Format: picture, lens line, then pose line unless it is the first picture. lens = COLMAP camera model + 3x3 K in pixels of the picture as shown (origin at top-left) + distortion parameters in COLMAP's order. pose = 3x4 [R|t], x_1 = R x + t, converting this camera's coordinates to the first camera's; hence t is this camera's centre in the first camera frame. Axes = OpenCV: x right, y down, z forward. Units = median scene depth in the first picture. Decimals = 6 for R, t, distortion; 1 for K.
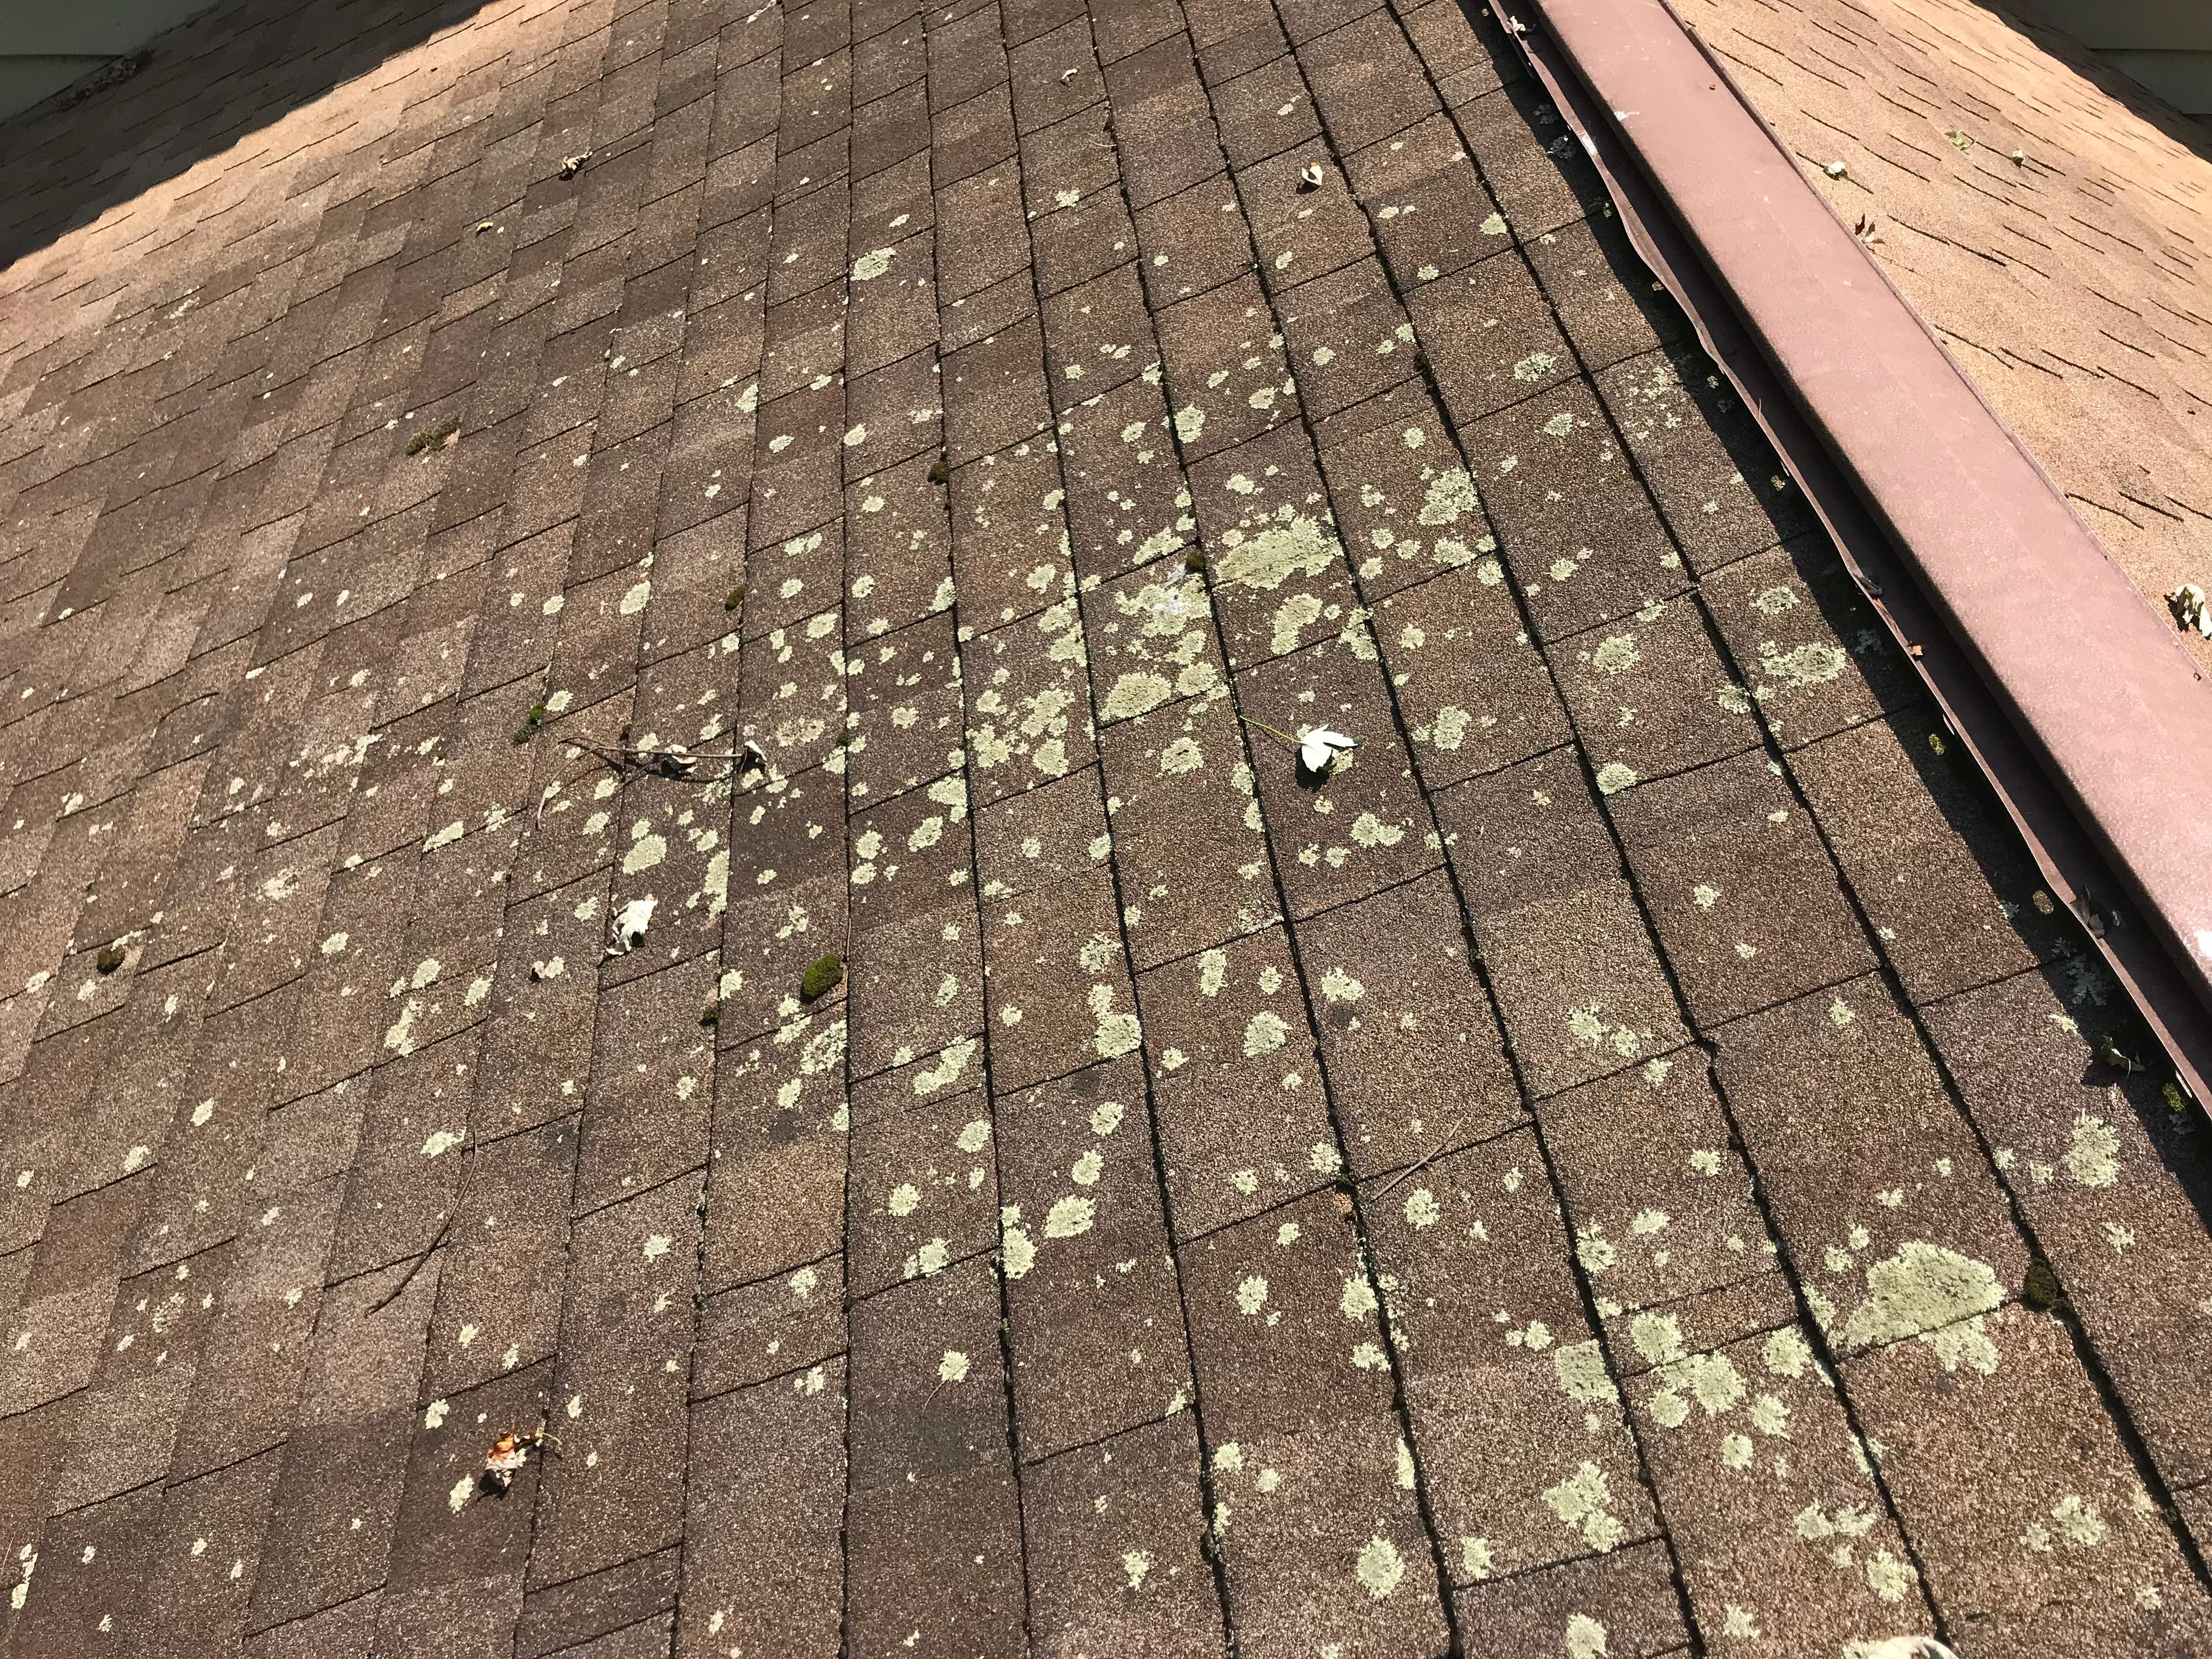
lens RADIAL K [[1814.3, 0, 1089.4], [0, 1814.3, 825.7], [0, 0, 1]] dist [0.030525, -0.041223]
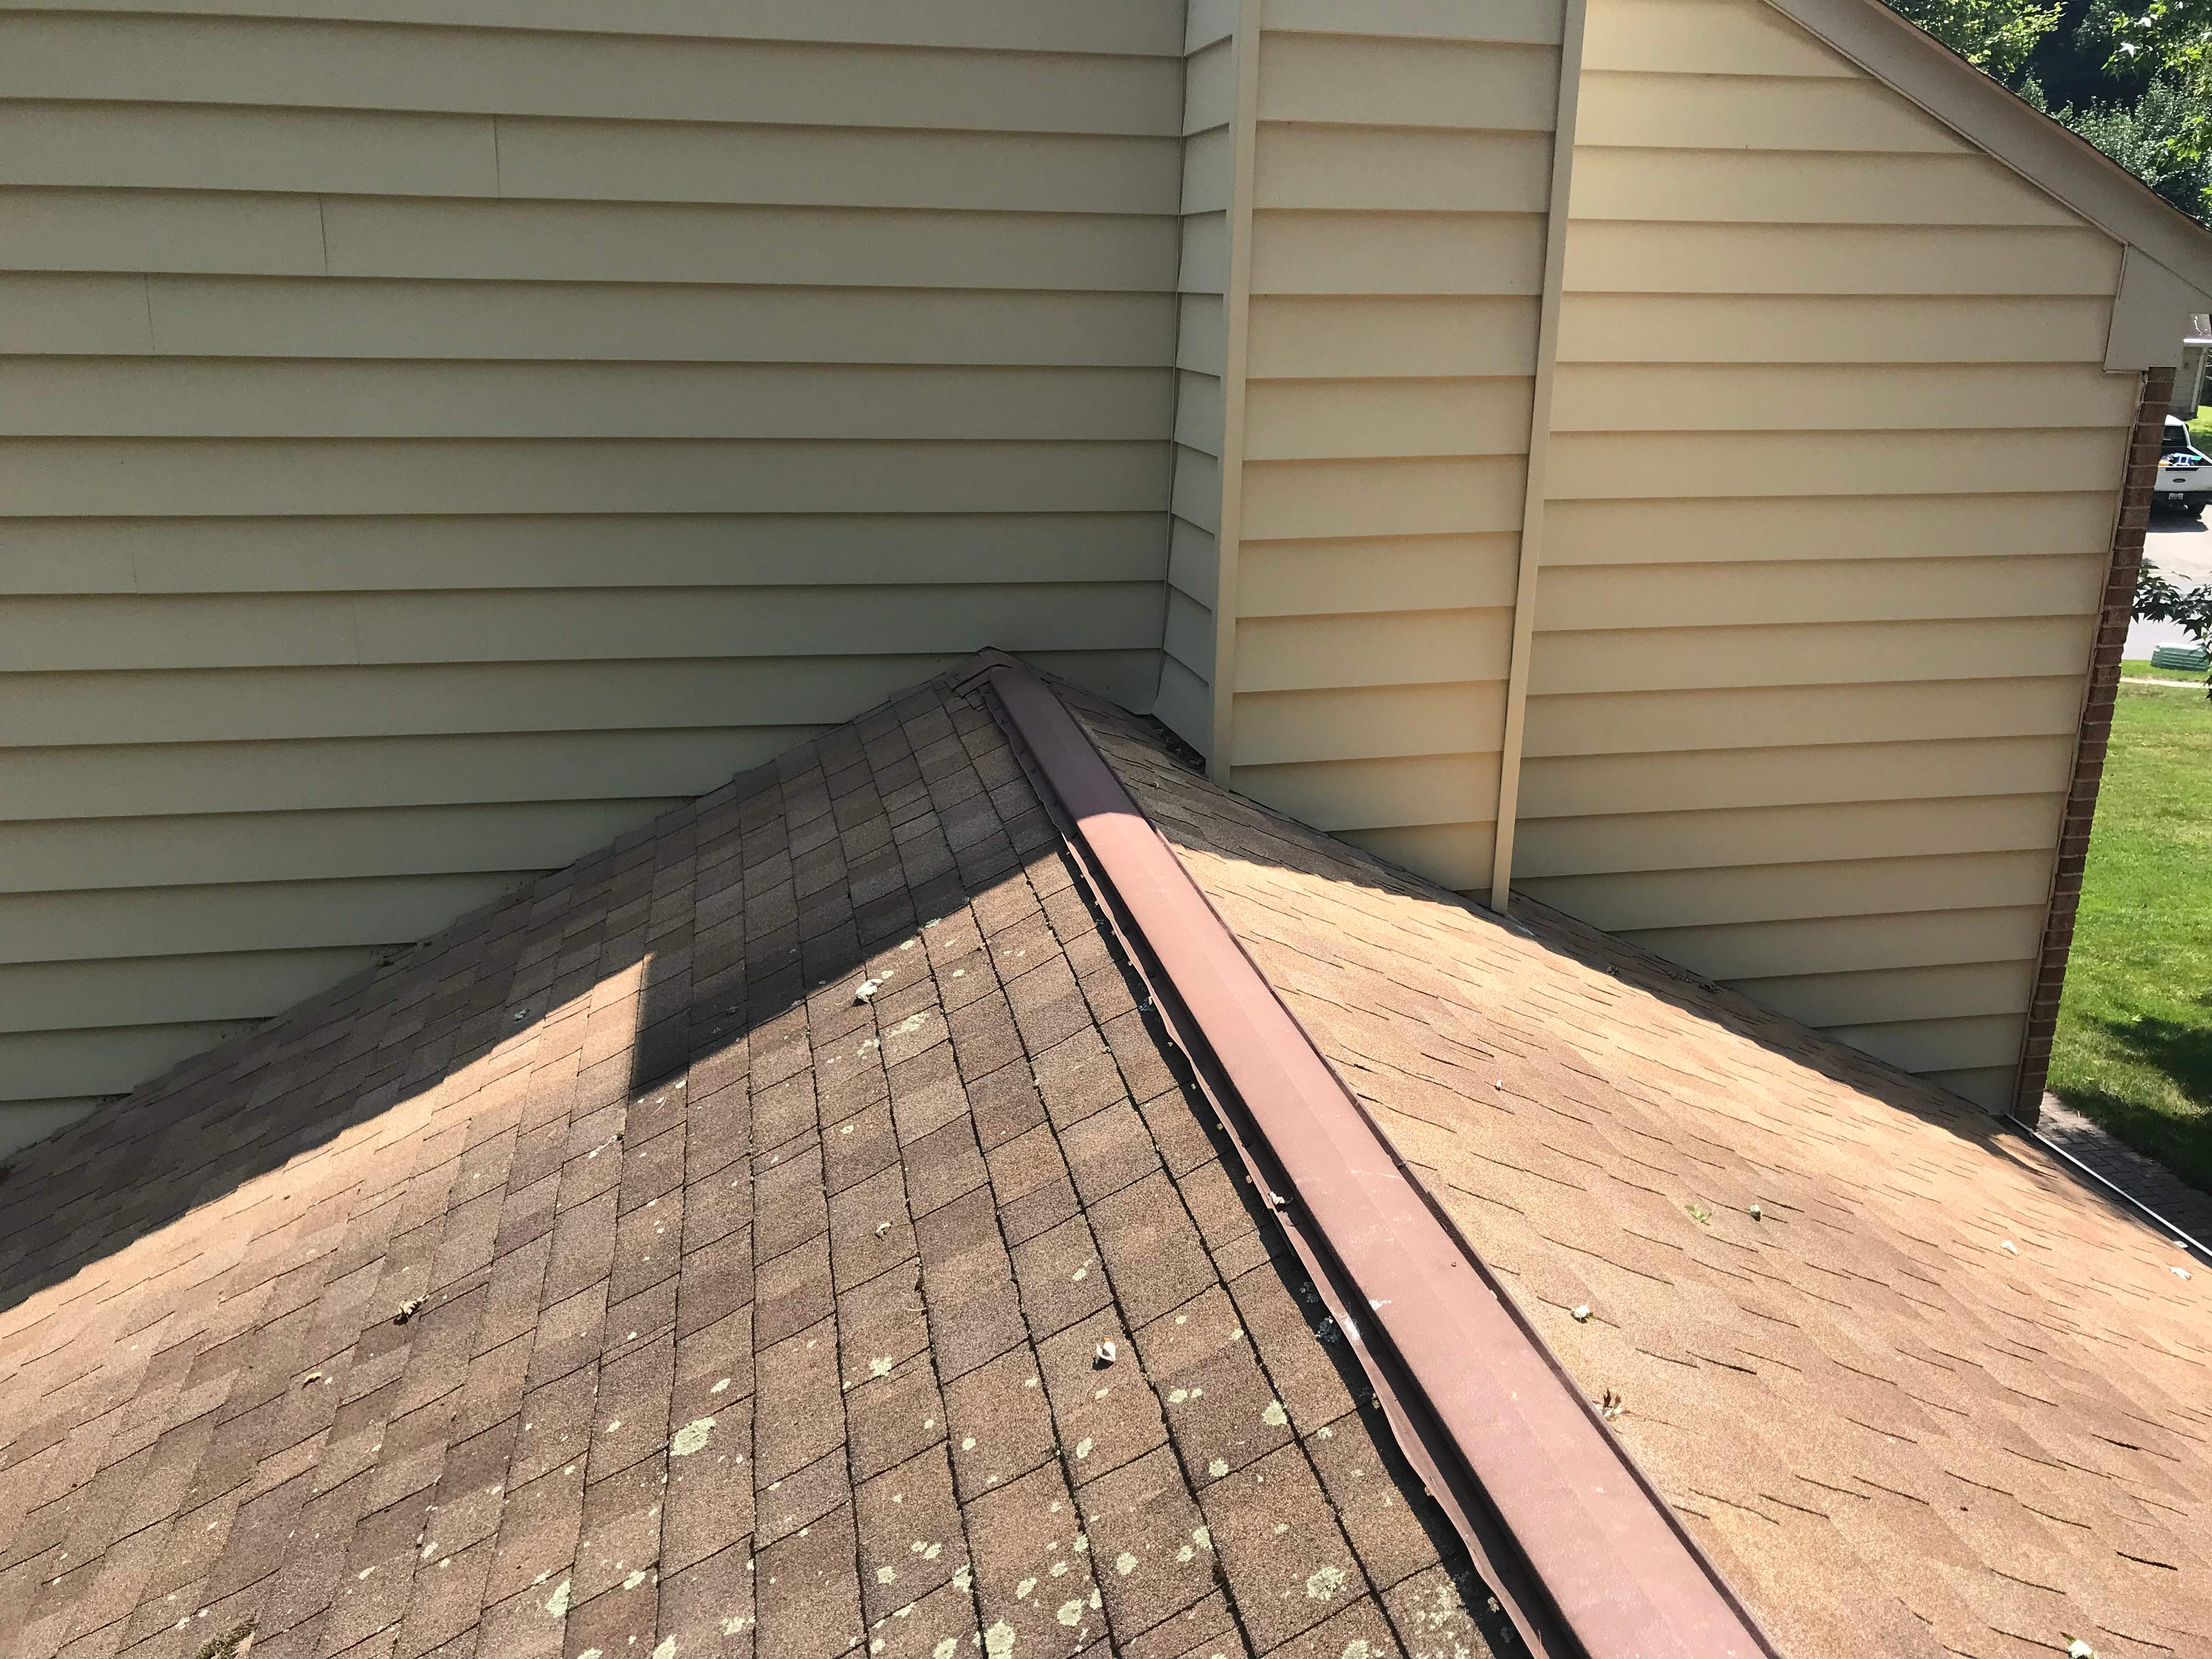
lens RADIAL K [[1814.3, 0, 1095.8], [0, 1814.3, 844.2], [0, 0, 1]] dist [0.030525, -0.041223]
pose [[0.994699, -0.051058, 0.089264, 0.032513], [0.086845, 0.881948, -0.463278, -0.112586], [-0.055072, 0.468574, 0.881706, -0.069538]]
